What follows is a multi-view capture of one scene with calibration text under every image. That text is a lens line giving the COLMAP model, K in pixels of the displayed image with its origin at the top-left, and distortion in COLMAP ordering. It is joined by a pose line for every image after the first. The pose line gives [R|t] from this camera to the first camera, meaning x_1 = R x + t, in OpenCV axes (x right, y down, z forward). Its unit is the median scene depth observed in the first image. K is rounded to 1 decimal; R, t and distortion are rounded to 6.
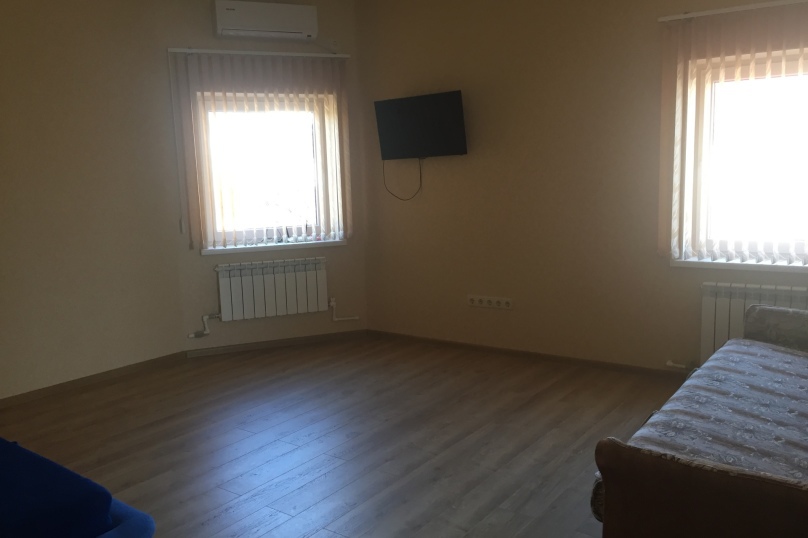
lens RADIAL K [[680.7, 0, 400.9], [0, 680.7, 267.7], [0, 0, 1]] dist [0.070251, -0.083083]
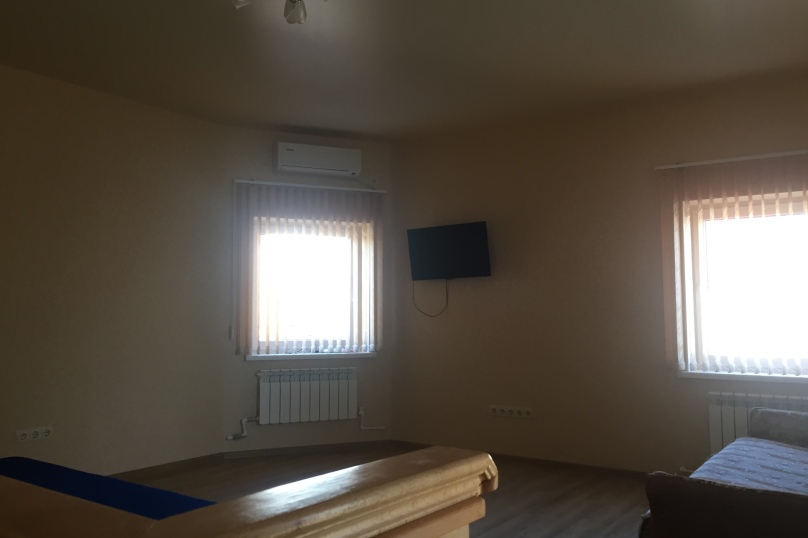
lens RADIAL K [[680.7, 0, 401.1], [0, 680.7, 266.1], [0, 0, 1]] dist [0.070251, -0.083083]
pose [[0.999419, 0.030801, 0.014581, -0.067996], [-0.027004, 0.976786, -0.212507, 0.061317], [-0.020788, 0.211990, 0.977051, -0.102621]]
